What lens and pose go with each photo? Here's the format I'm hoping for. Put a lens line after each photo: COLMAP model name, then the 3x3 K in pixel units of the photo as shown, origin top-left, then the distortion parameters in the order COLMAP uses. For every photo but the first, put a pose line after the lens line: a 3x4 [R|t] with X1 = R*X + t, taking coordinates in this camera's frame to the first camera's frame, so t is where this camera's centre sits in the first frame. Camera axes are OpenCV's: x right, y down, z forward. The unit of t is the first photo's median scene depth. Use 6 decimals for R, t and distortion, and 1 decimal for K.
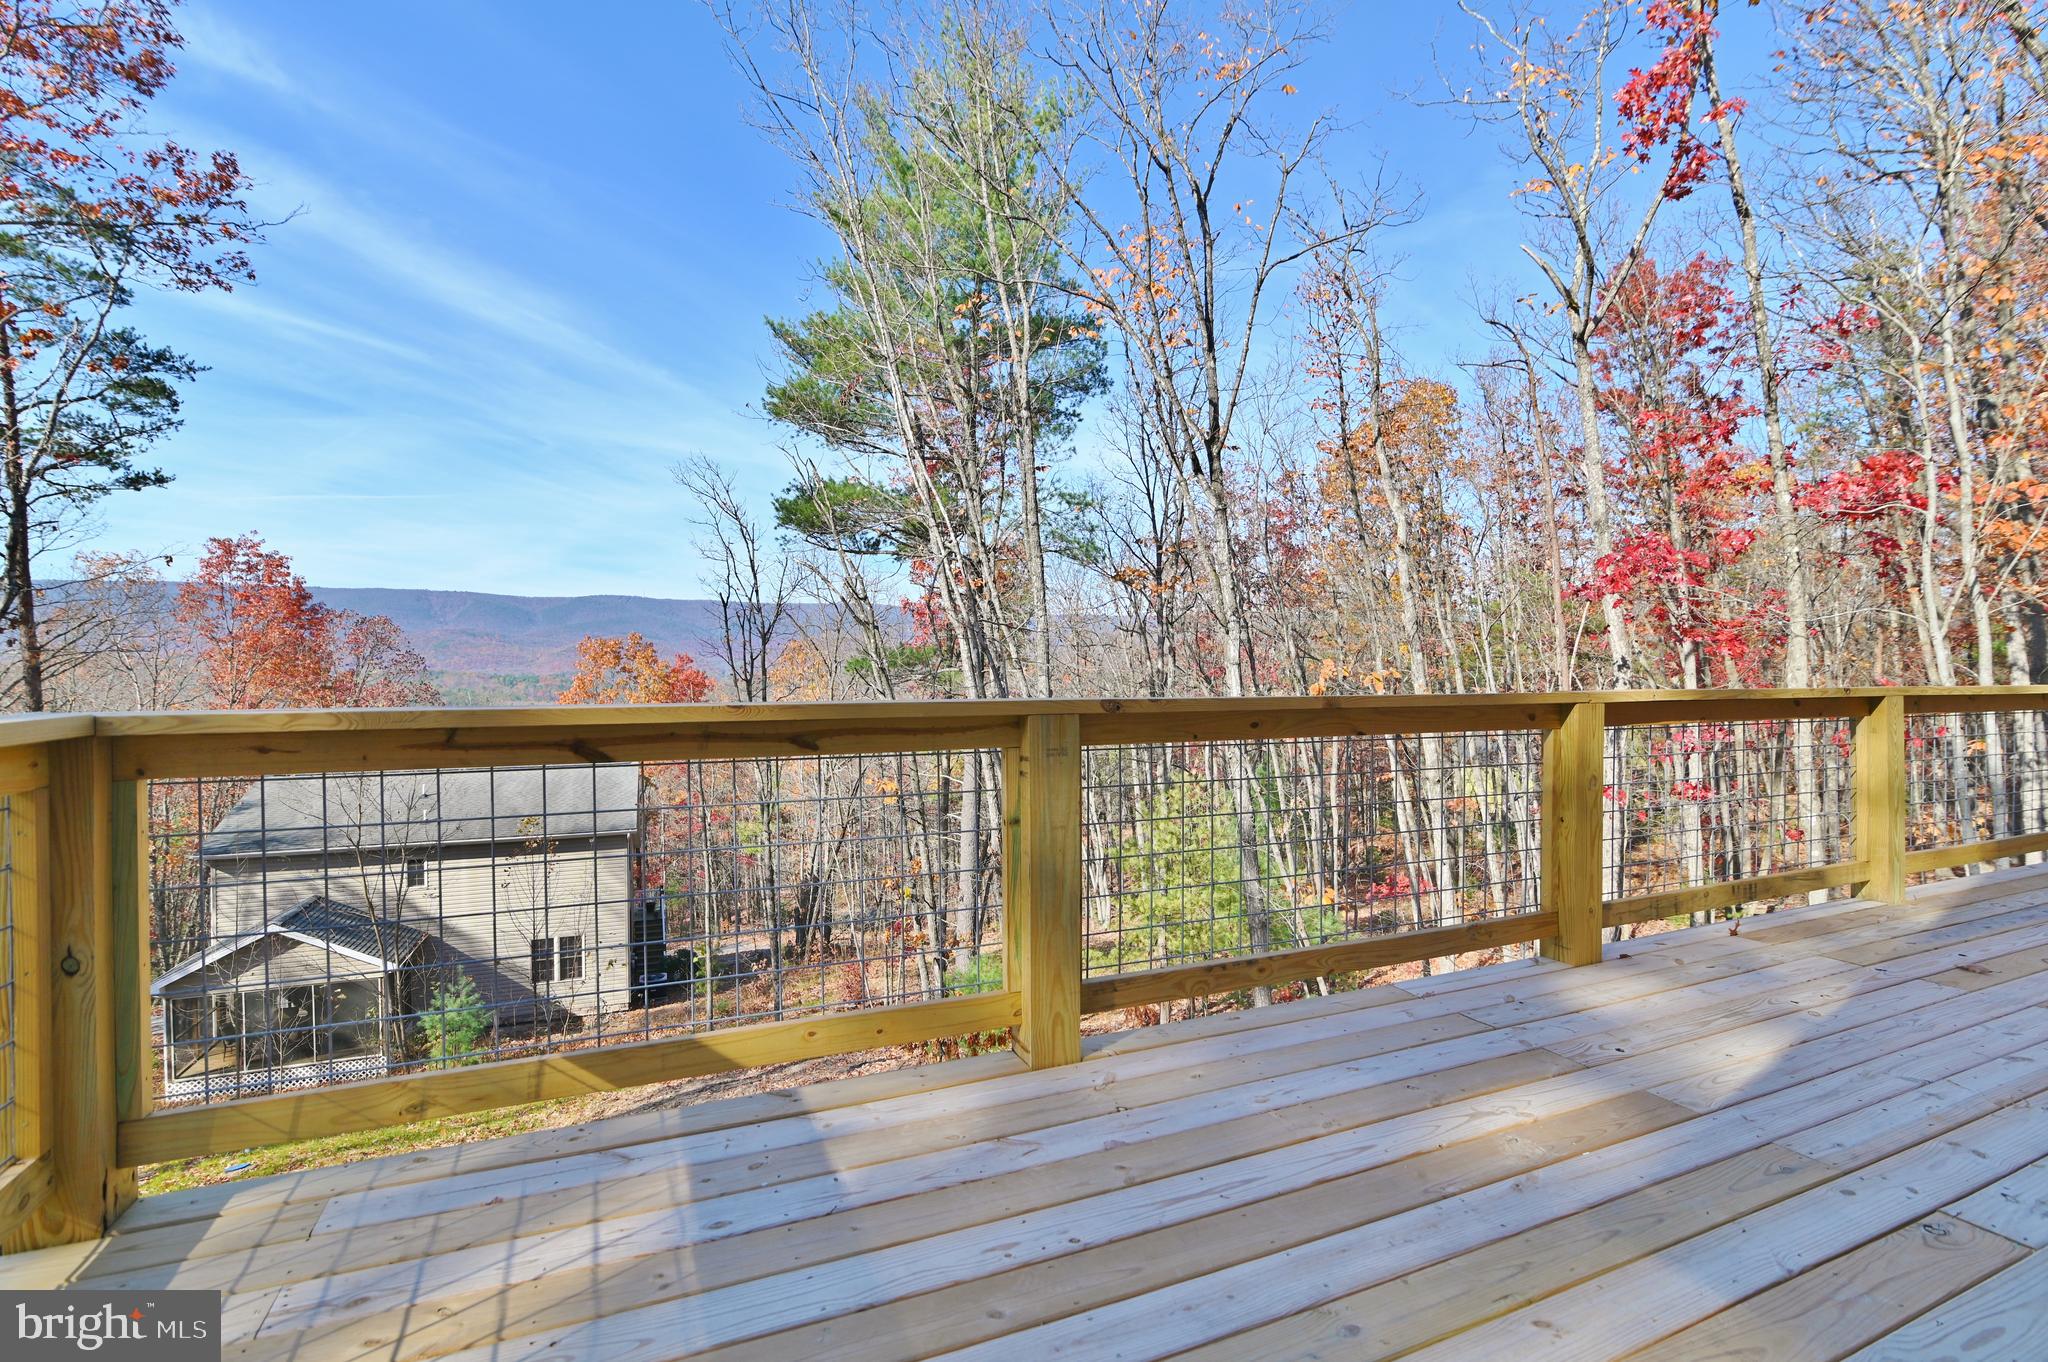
lens RADIAL K [[941.1, 0, 1033.9], [0, 941.1, 683.9], [0, 0, 1]] dist [-0.024492, 0.001270]
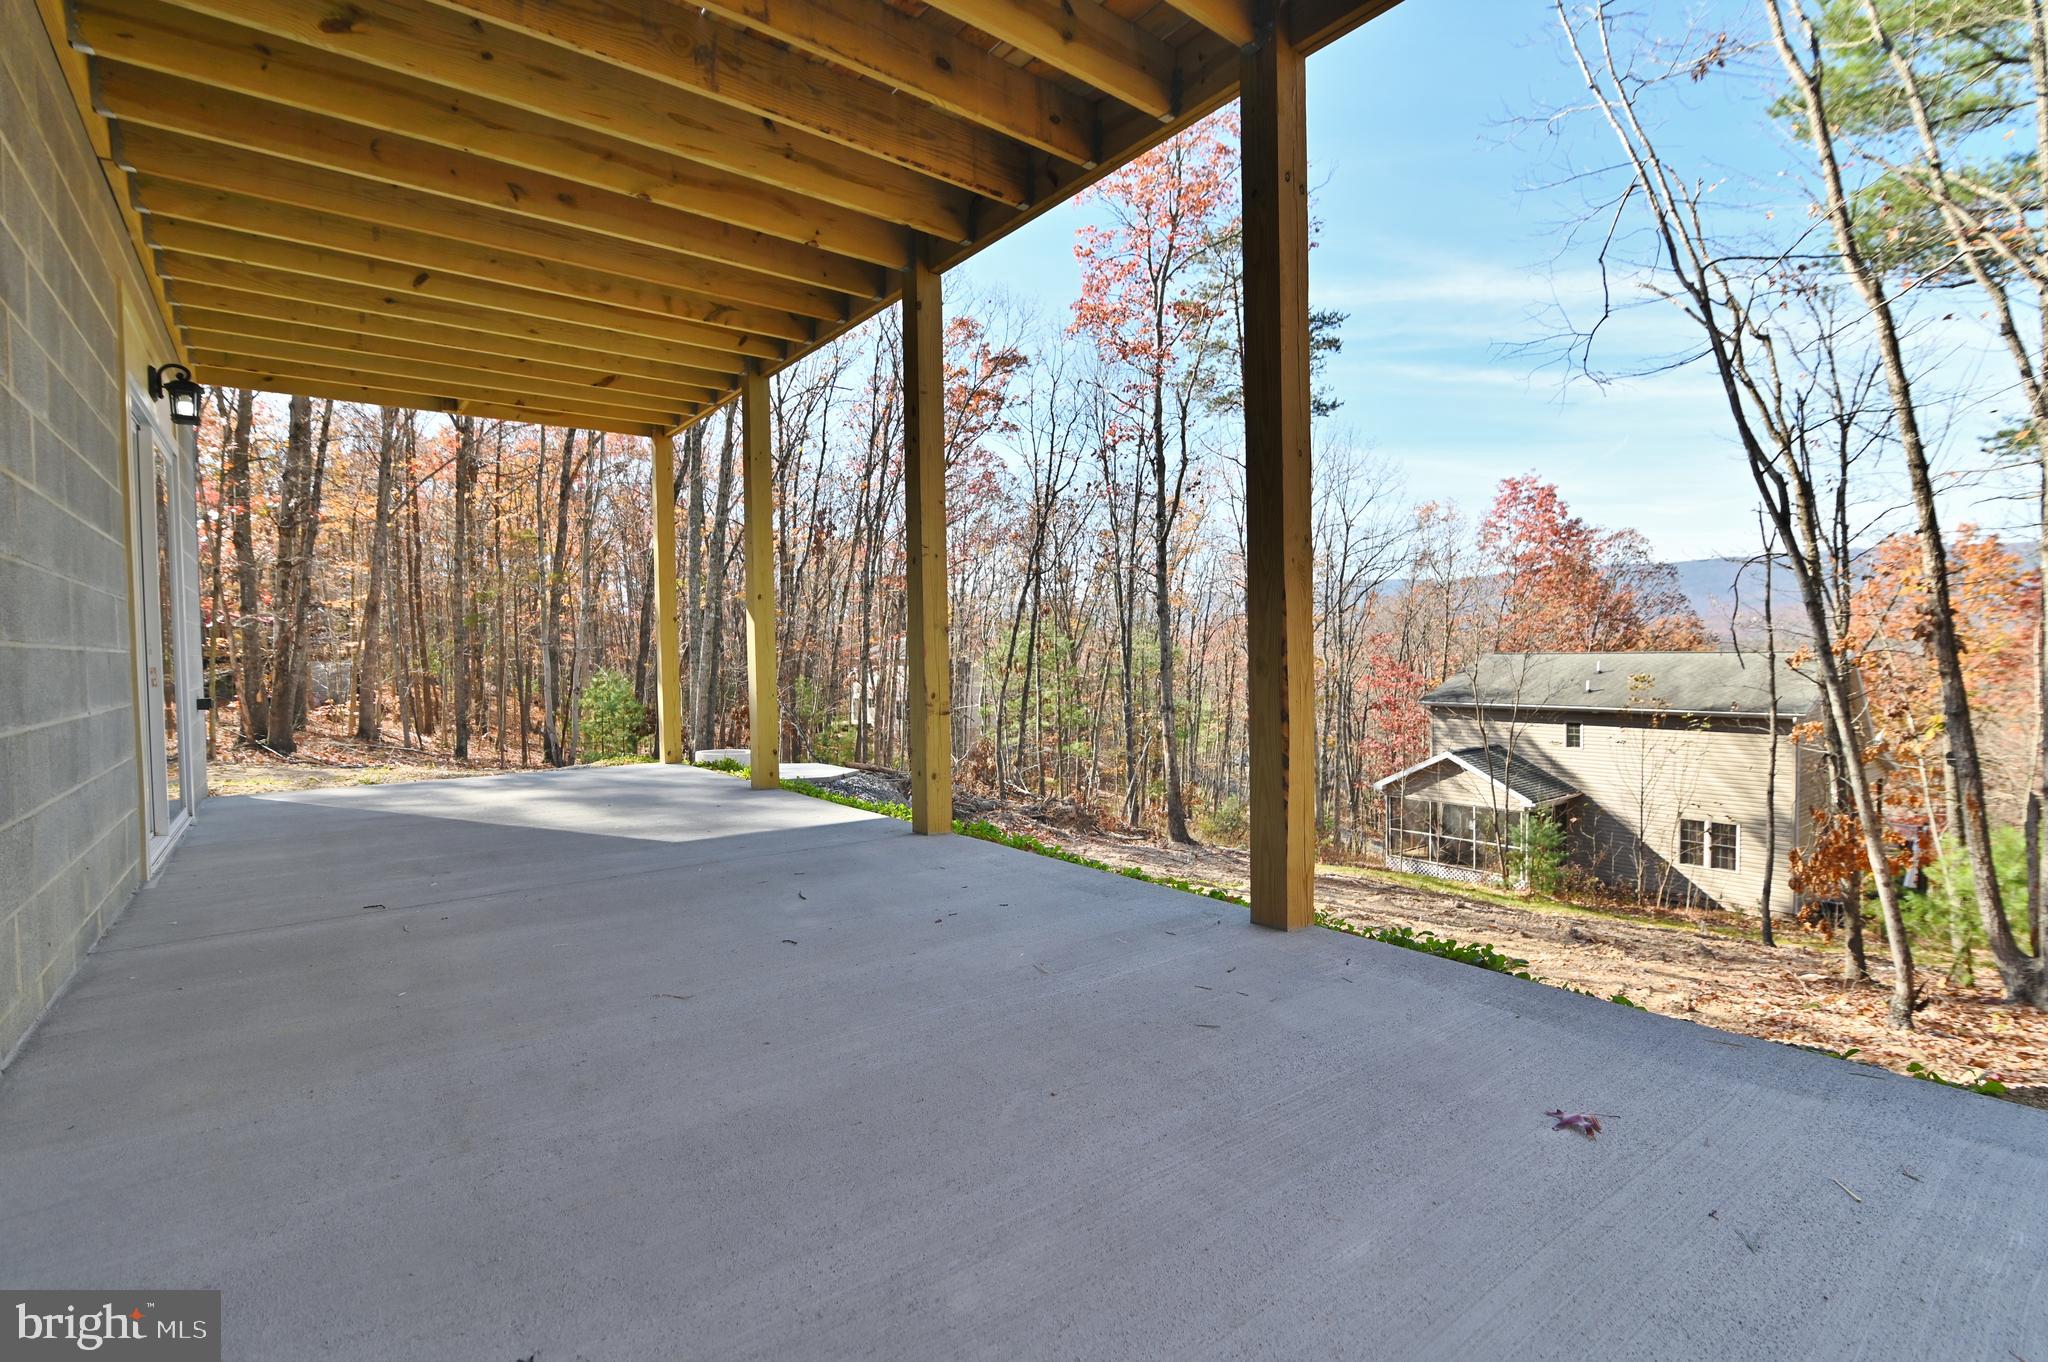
lens RADIAL K [[941.1, 0, 1022.9], [0, 941.1, 686.3], [0, 0, 1]] dist [-0.024492, 0.001270]
pose [[0.247054, 0.031185, -0.968500, 0.236323], [-0.002440, 0.999499, 0.031561, 0.112224], [0.968999, -0.005434, 0.247006, 0.099912]]
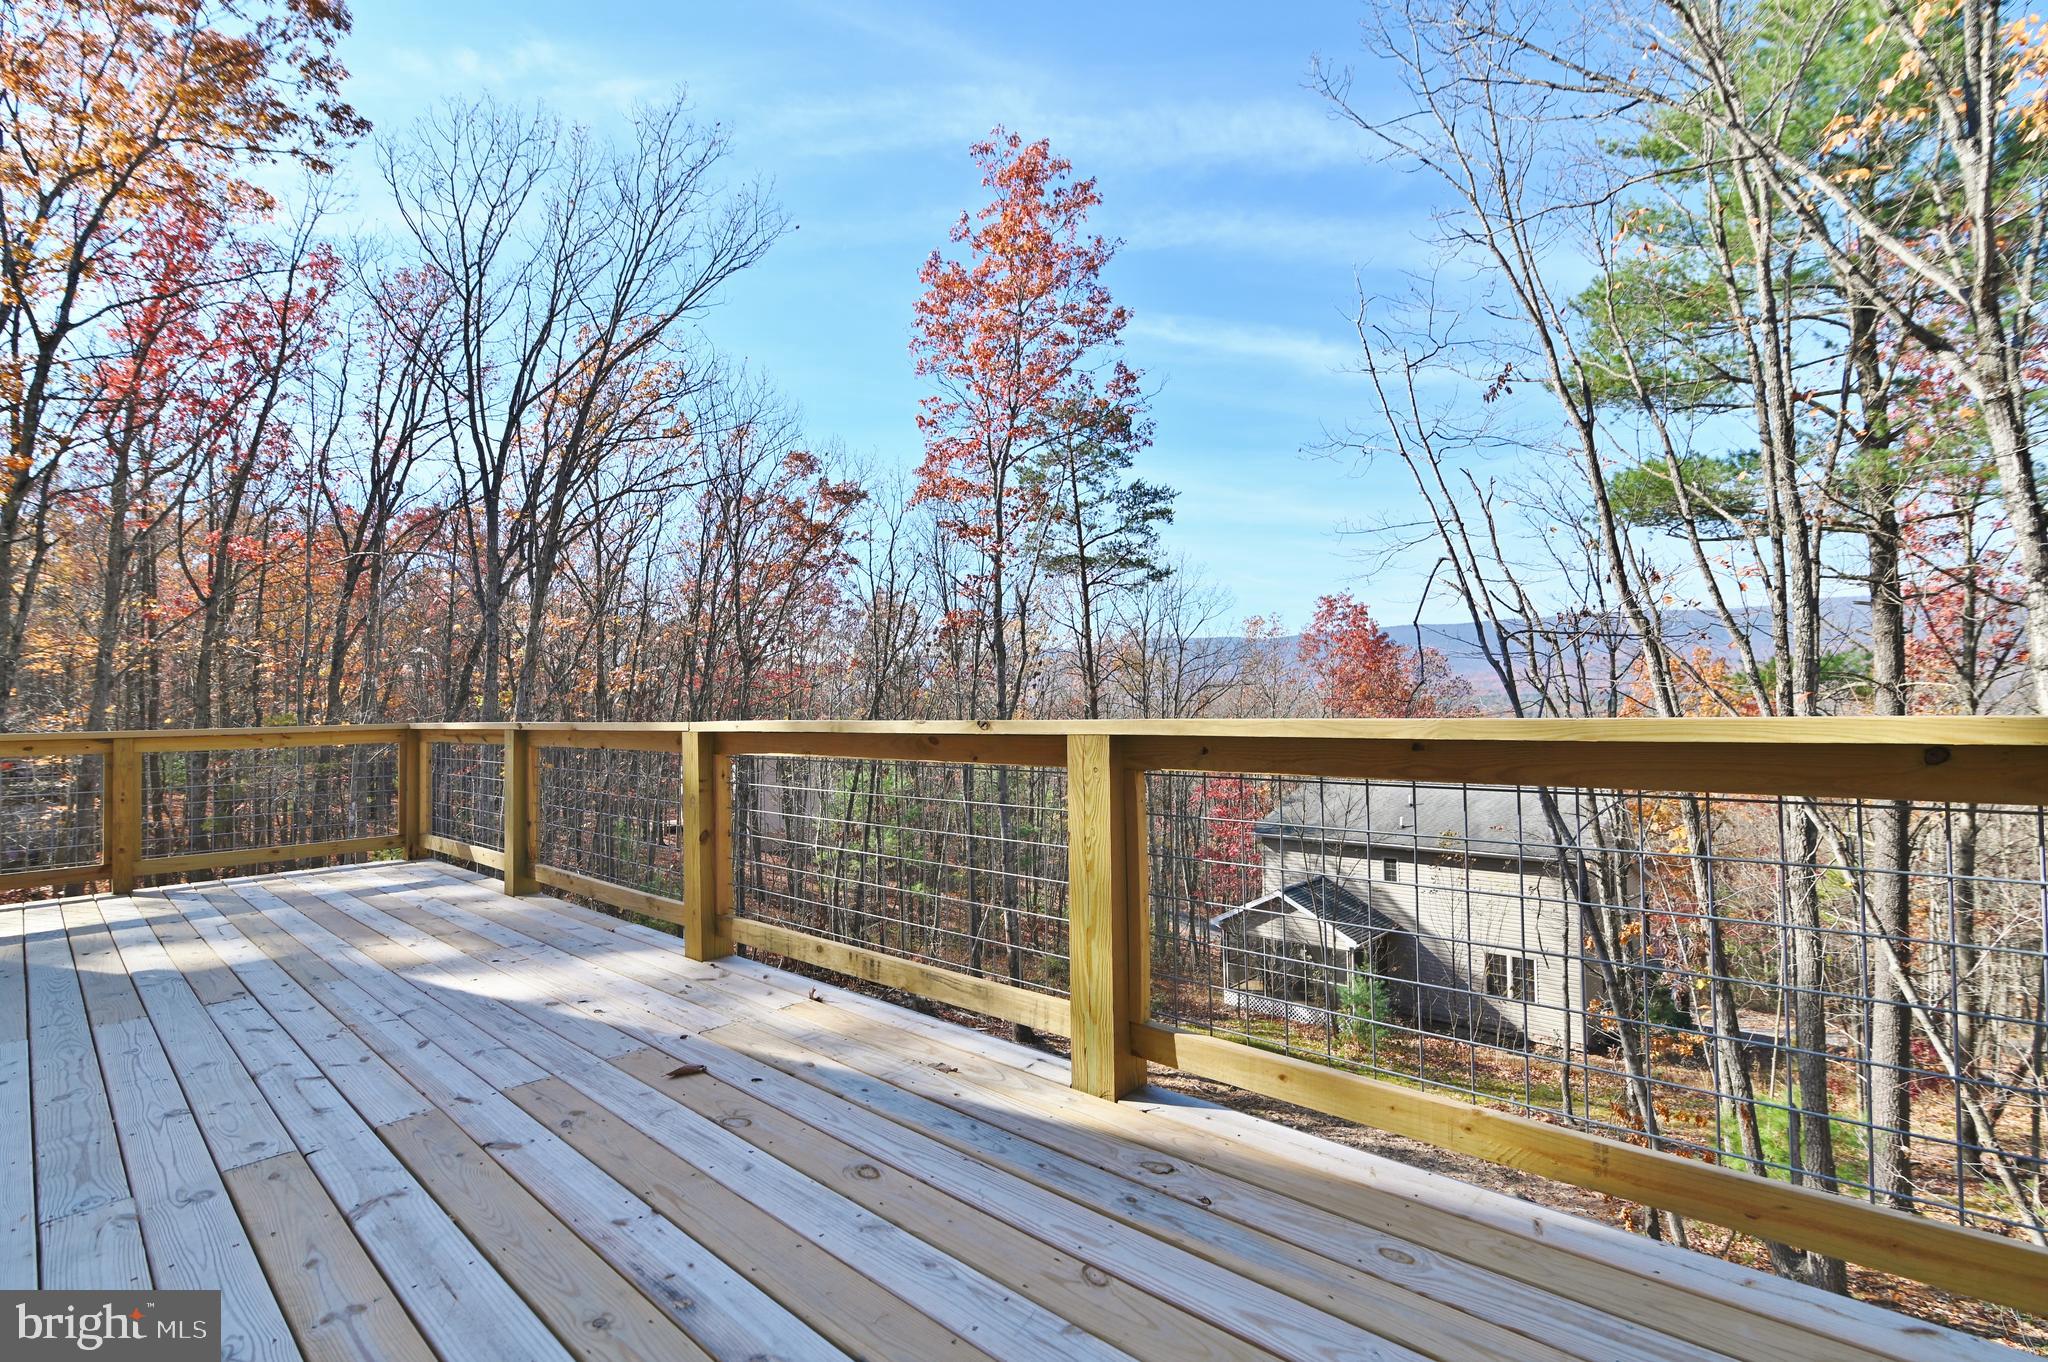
lens RADIAL K [[941.1, 0, 1035.2], [0, 941.1, 679.5], [0, 0, 1]] dist [-0.024492, 0.001270]
pose [[0.414244, -0.029439, -0.909690, 0.220757], [0.003023, 0.999516, -0.030970, -0.000482], [0.910161, 0.010079, 0.414132, 0.108687]]
